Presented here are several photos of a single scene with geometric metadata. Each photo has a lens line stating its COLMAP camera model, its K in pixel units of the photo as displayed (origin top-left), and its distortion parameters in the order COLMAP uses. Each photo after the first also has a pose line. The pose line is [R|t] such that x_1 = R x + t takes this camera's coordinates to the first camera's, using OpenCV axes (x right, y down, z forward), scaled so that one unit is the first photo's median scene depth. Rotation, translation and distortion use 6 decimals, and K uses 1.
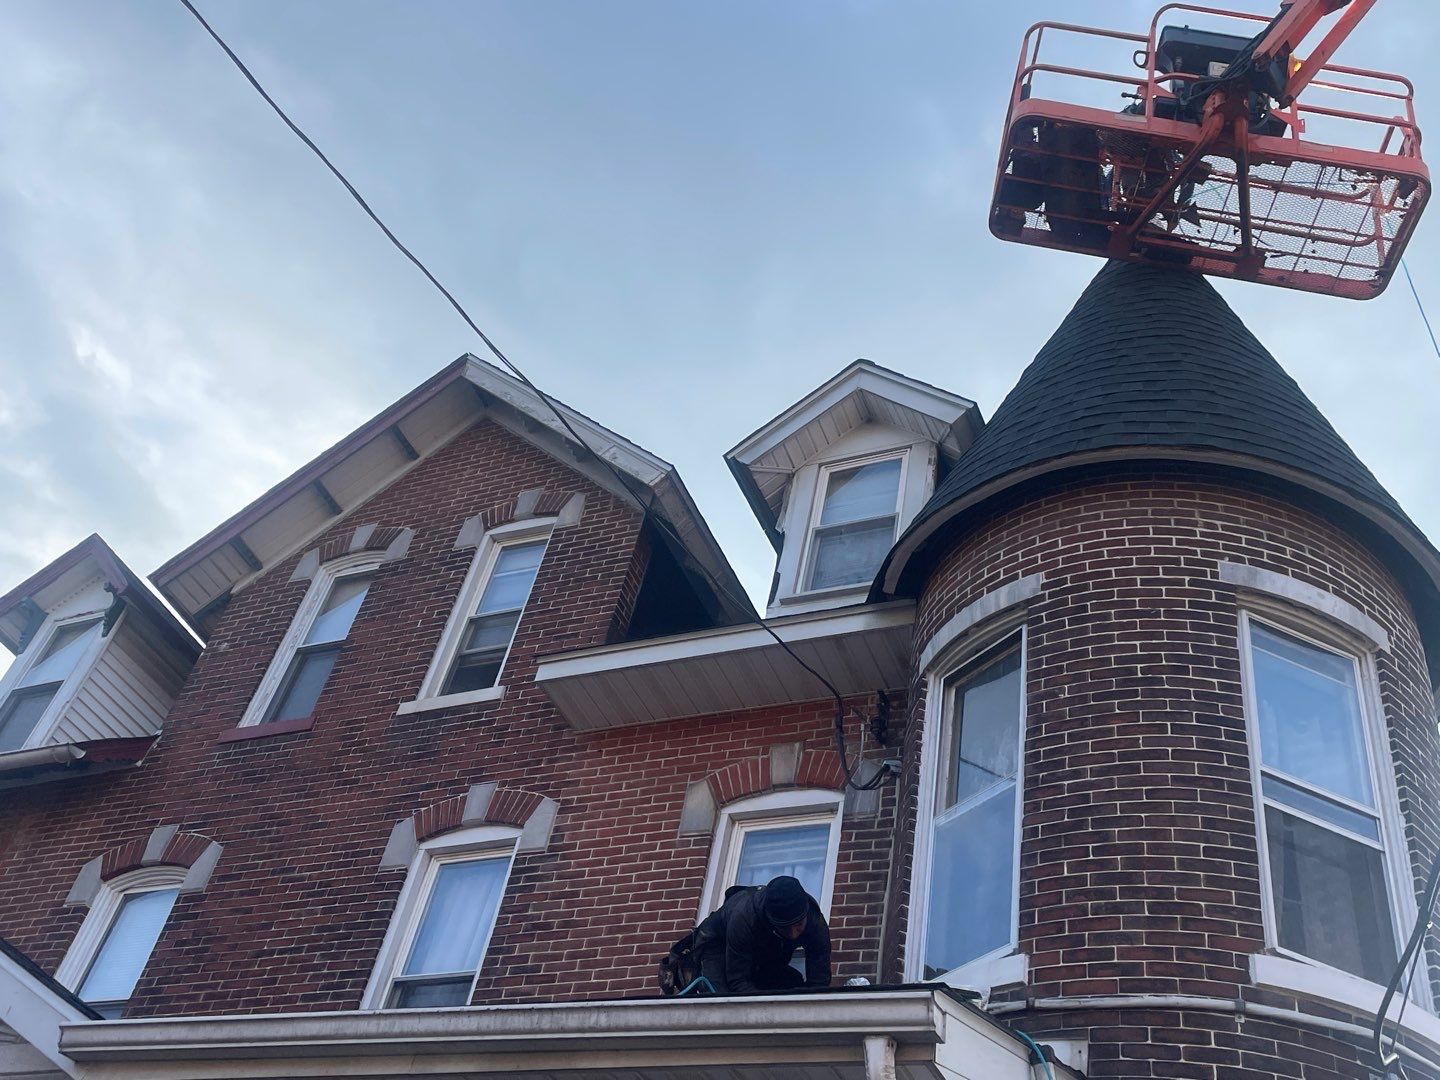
lens RADIAL K [[1532.9, 0, 720.0], [0, 1532.9, 540.0], [0, 0, 1]] dist [0.073388, -0.003550]
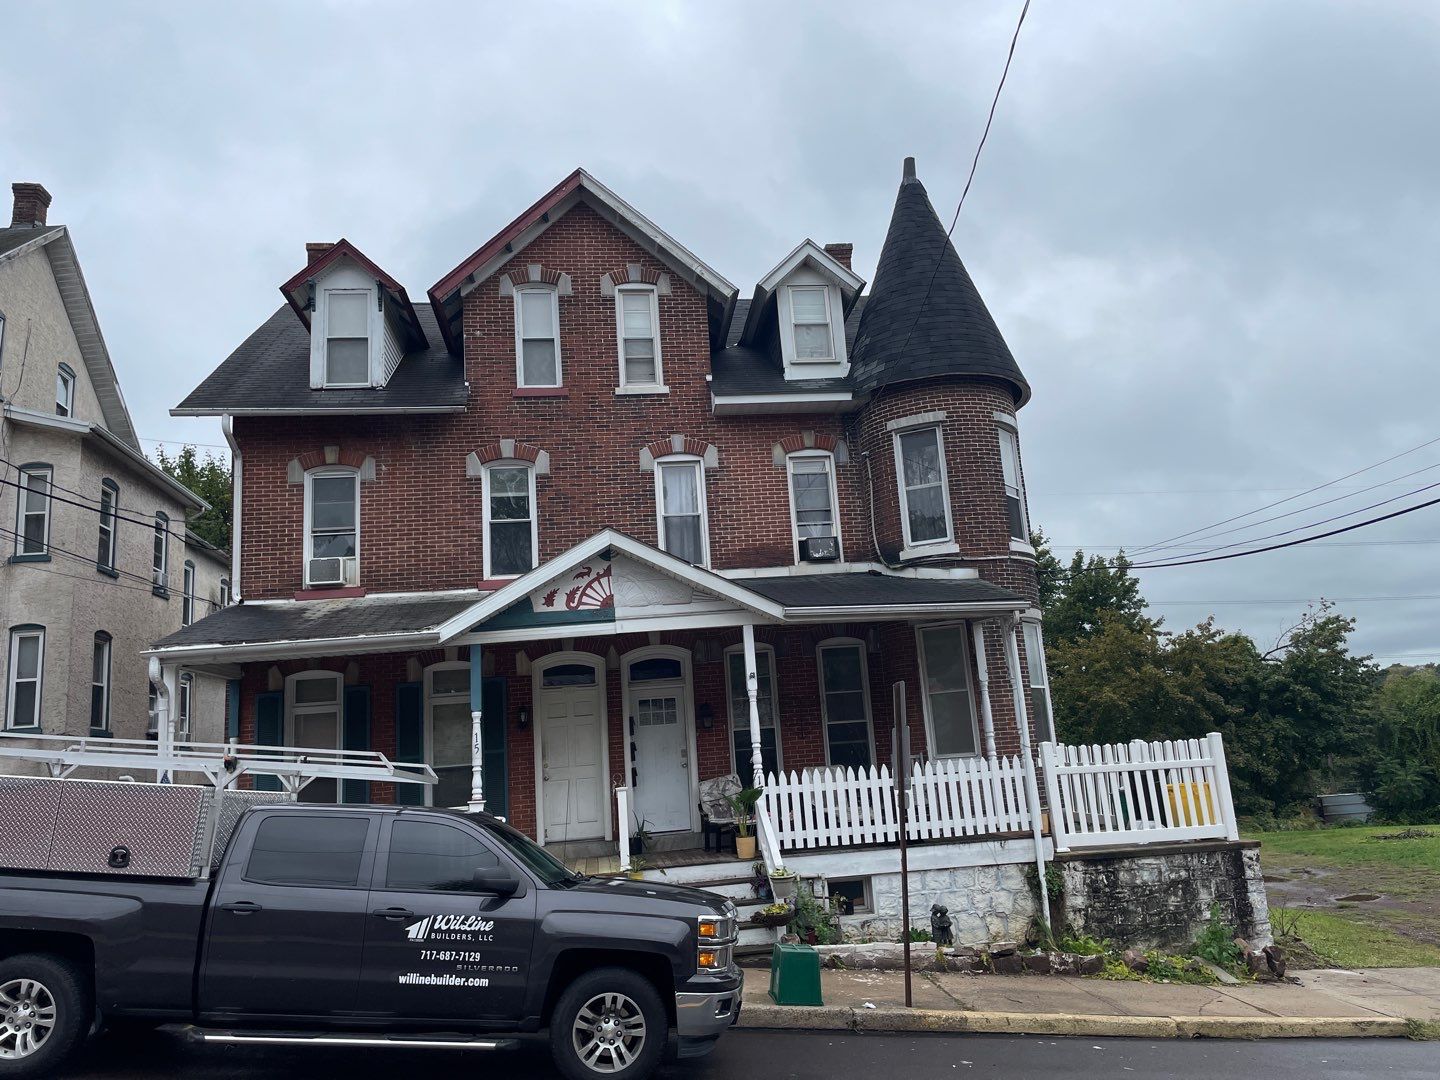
lens RADIAL K [[1072.5, 0, 720.0], [0, 1072.5, 540.0], [0, 0, 1]] dist [0.091908, -0.117681]
pose [[0.835902, -0.117995, 0.536046, -1.017060], [-0.200036, 0.843963, 0.497707, -0.558155], [-0.511130, -0.523262, 0.681867, -0.291986]]
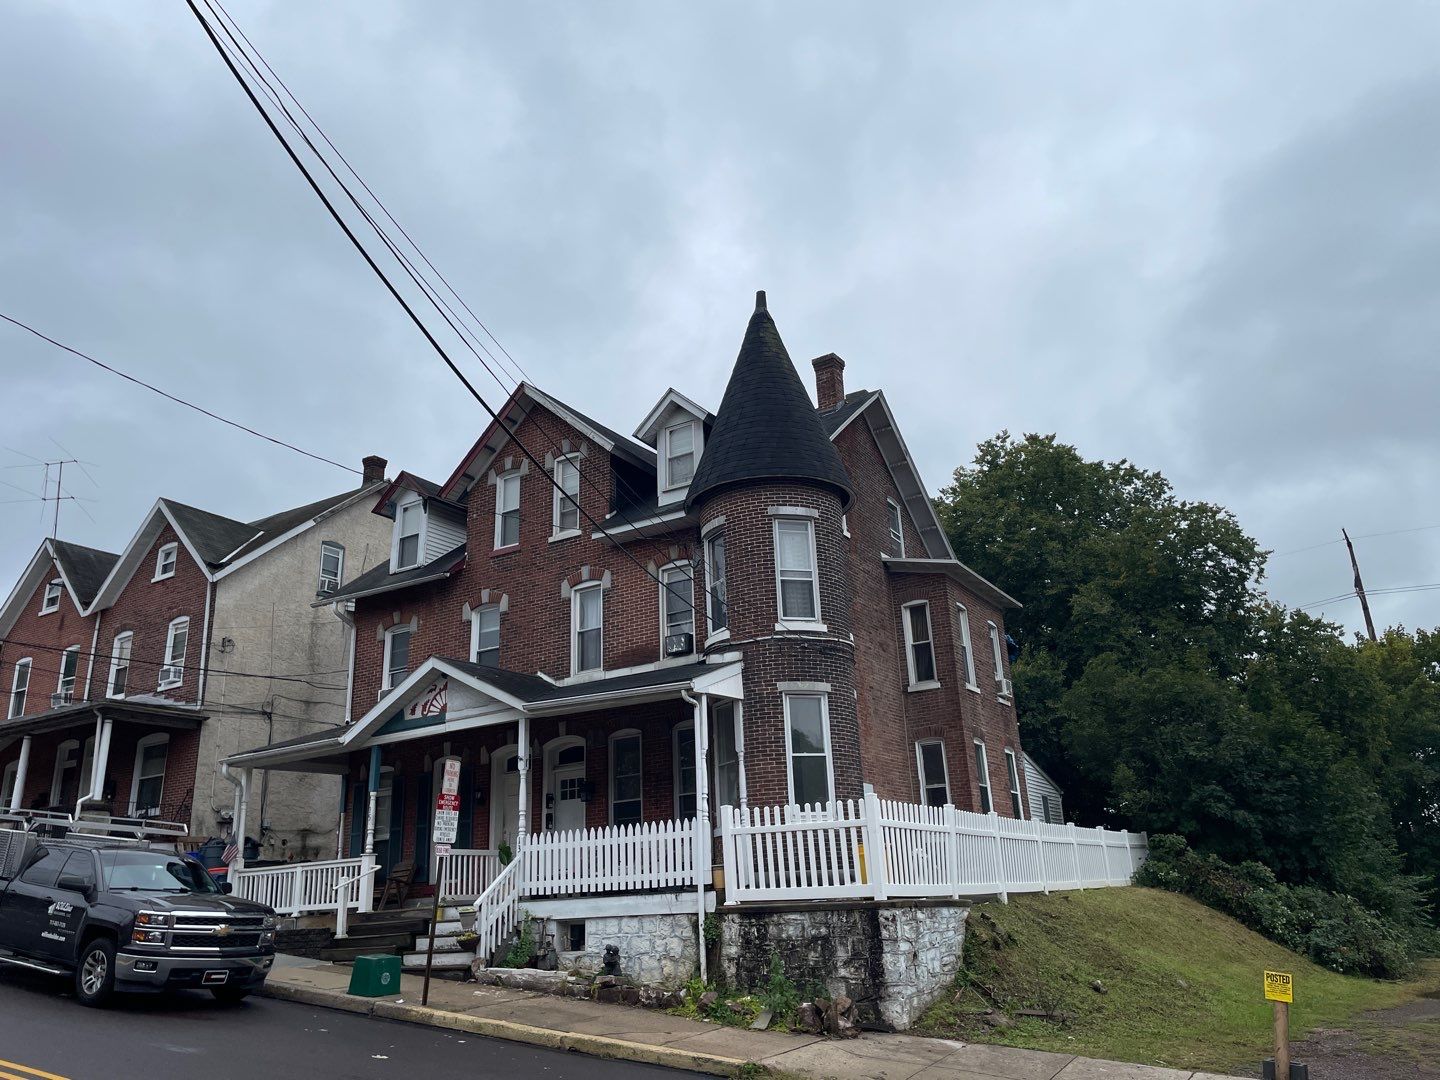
lens RADIAL K [[1072.5, 0, 720.0], [0, 1072.5, 540.0], [0, 0, 1]] dist [0.091908, -0.117681]
pose [[0.970258, -0.237238, -0.048134, 0.225953], [0.235334, 0.877832, 0.417169, -0.721070], [-0.056714, -0.416089, 0.907554, -0.957203]]
